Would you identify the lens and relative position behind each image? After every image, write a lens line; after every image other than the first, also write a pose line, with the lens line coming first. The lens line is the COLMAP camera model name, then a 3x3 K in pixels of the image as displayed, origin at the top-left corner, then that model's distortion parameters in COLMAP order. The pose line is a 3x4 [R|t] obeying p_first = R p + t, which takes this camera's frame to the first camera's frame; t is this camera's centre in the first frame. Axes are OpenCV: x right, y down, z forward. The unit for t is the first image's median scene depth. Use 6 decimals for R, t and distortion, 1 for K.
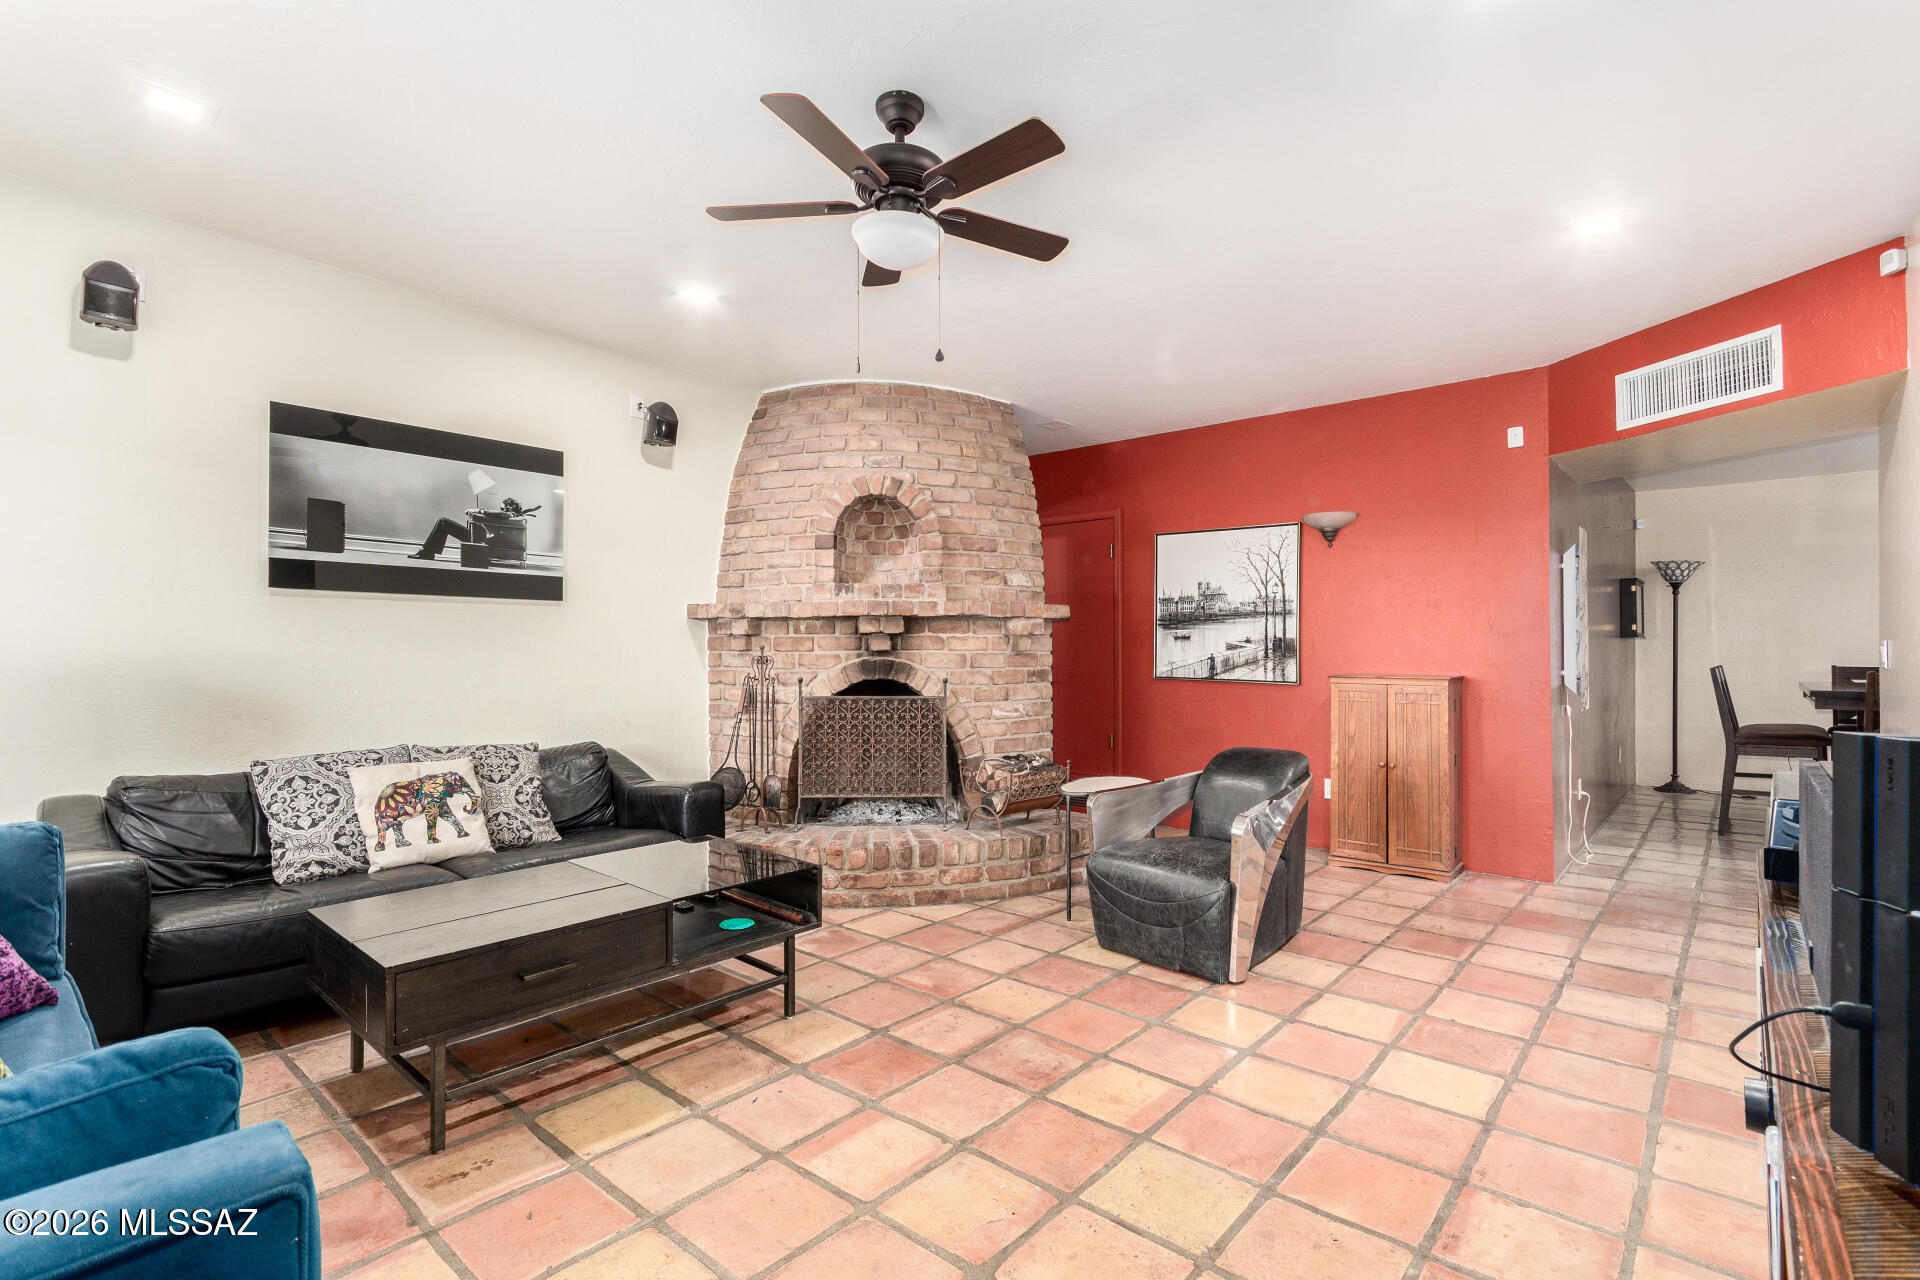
lens RADIAL K [[893.2, 0, 970.3], [0, 893.2, 640.8], [0, 0, 1]] dist [0.001624, 0.000347]
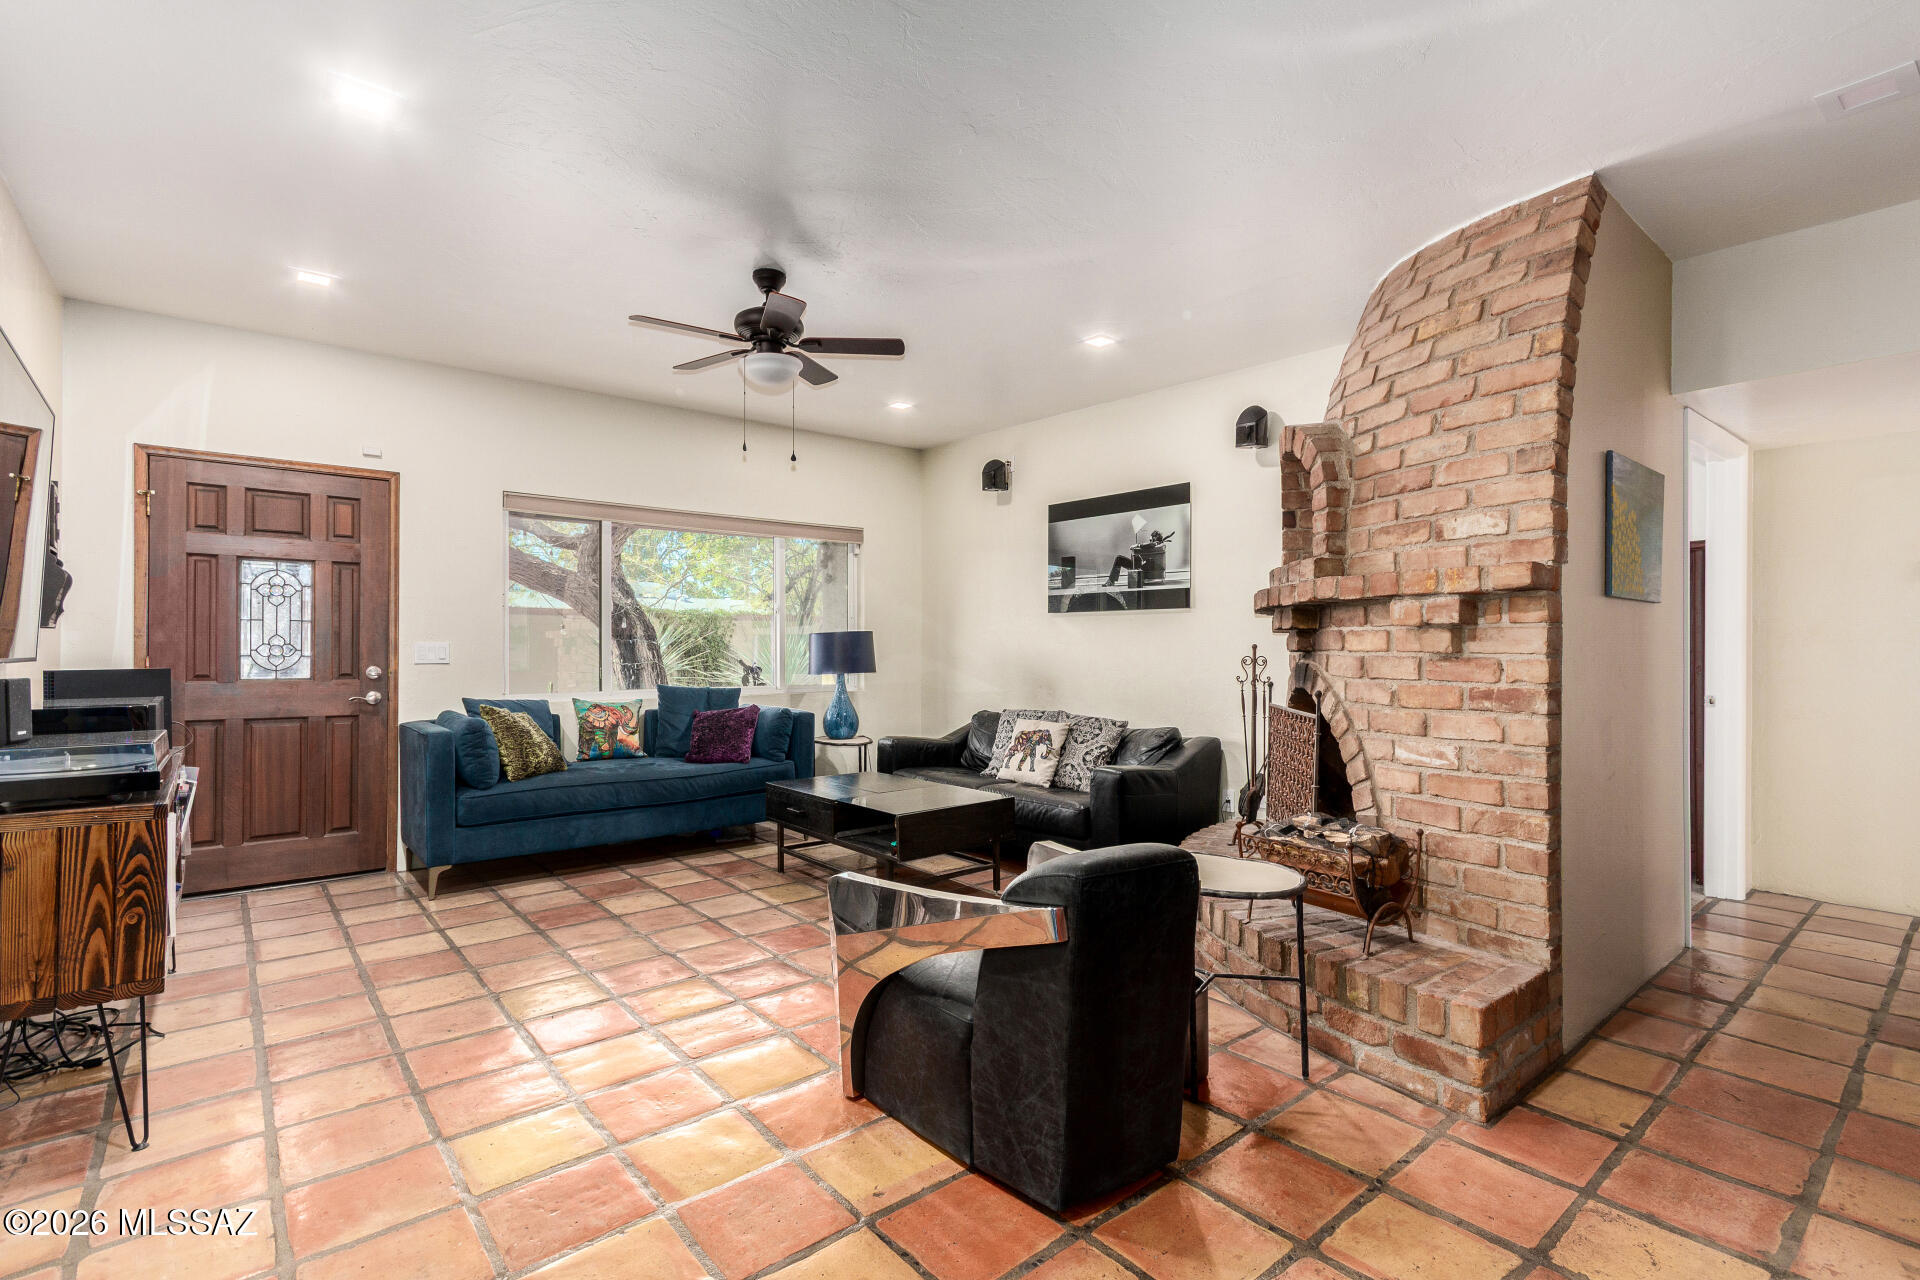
lens RADIAL K [[893.2, 0, 970.3], [0, 893.2, 640.0], [0, 0, 1]] dist [0.001624, 0.000347]
pose [[-0.154357, -0.008044, -0.987982, 0.705062], [0.009514, 0.999908, -0.009627, 0.006060], [0.987969, -0.010886, -0.154266, 0.832182]]
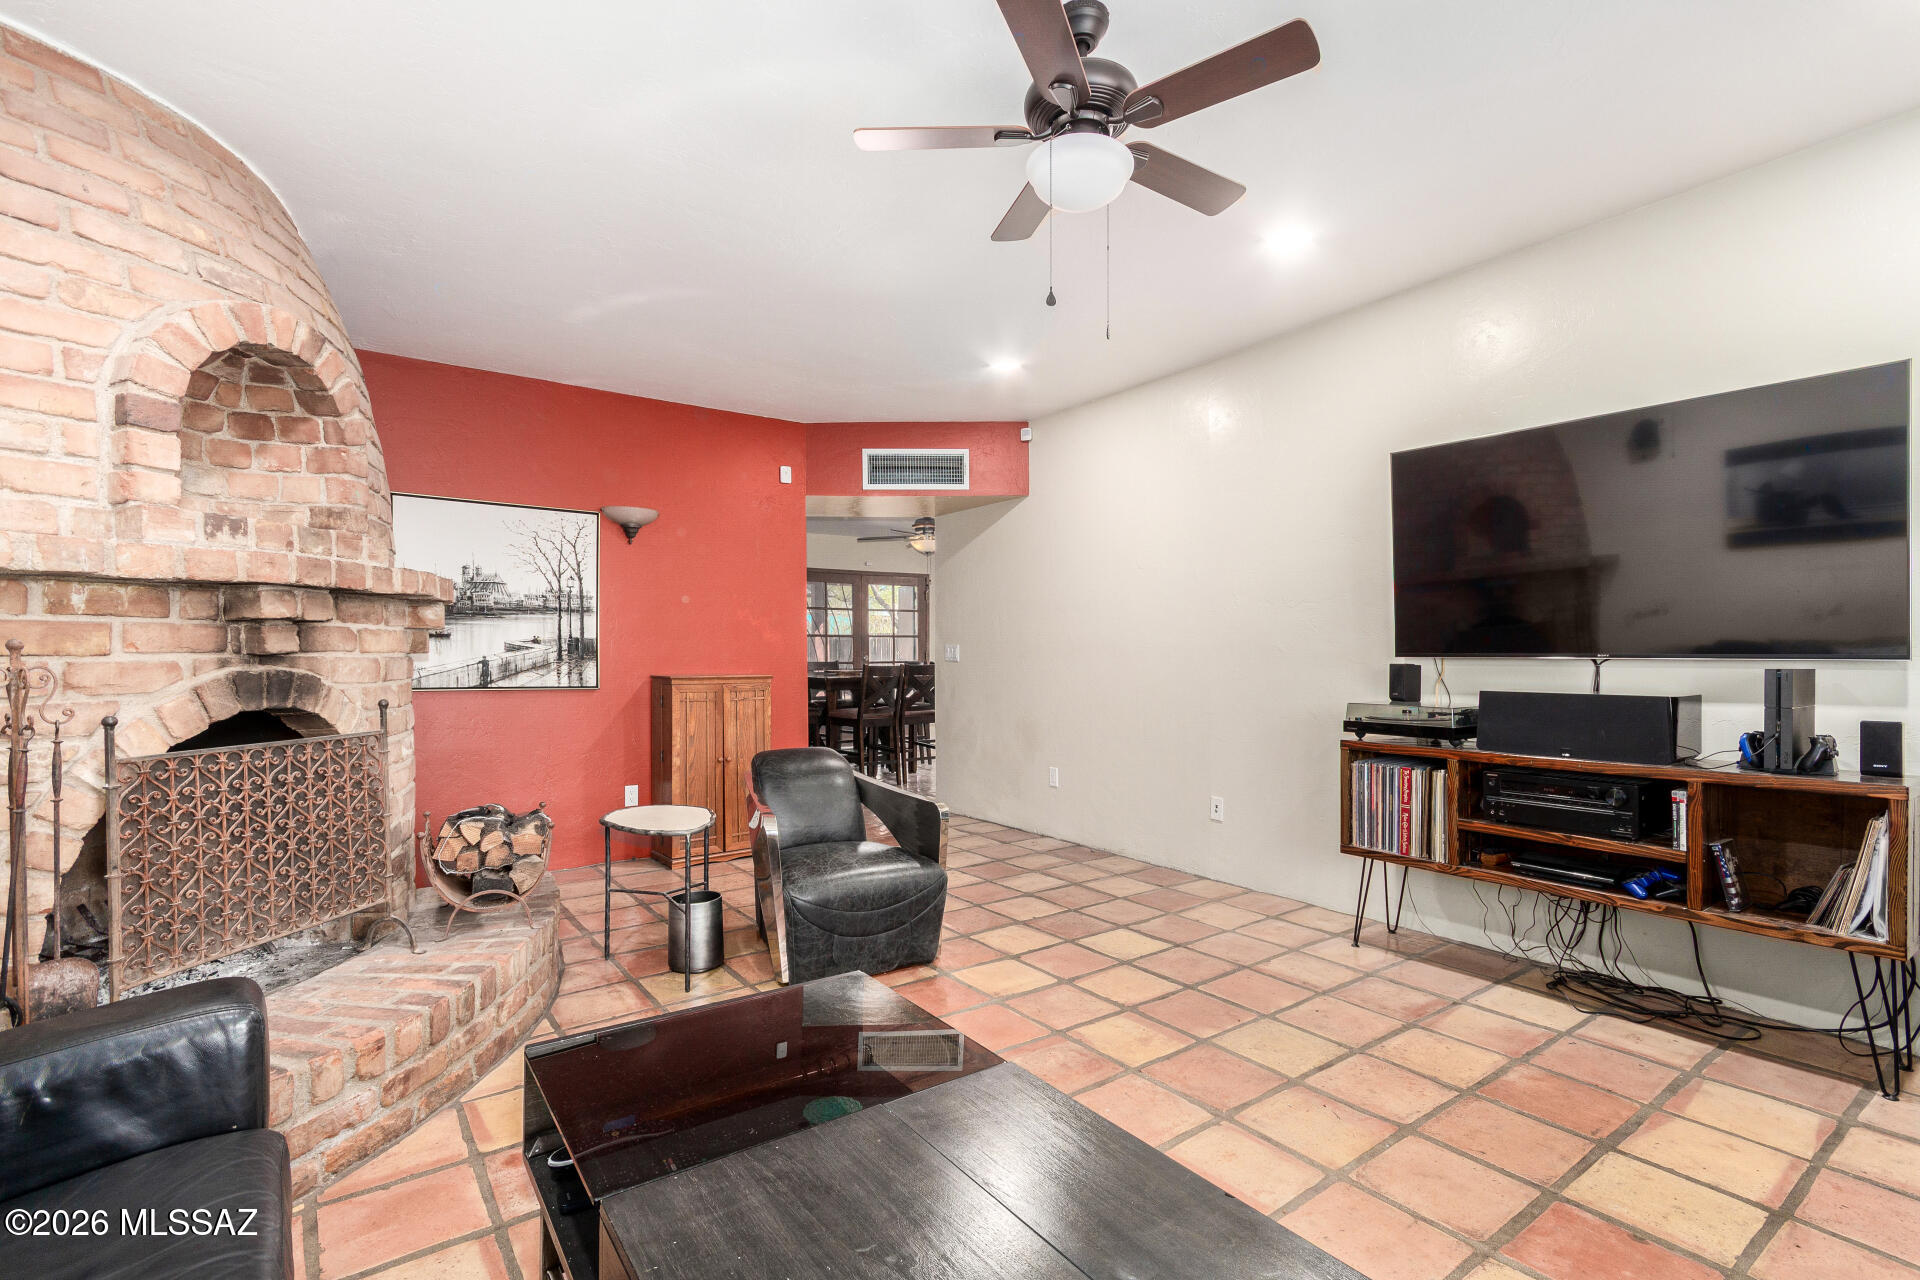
lens RADIAL K [[893.2, 0, 965.3], [0, 893.2, 653.4], [0, 0, 1]] dist [0.001624, 0.000347]
pose [[0.219298, -0.003596, 0.975651, -0.513525], [-0.007502, 0.999957, 0.005371, 0.005346], [-0.975629, -0.008497, 0.219262, 0.495298]]
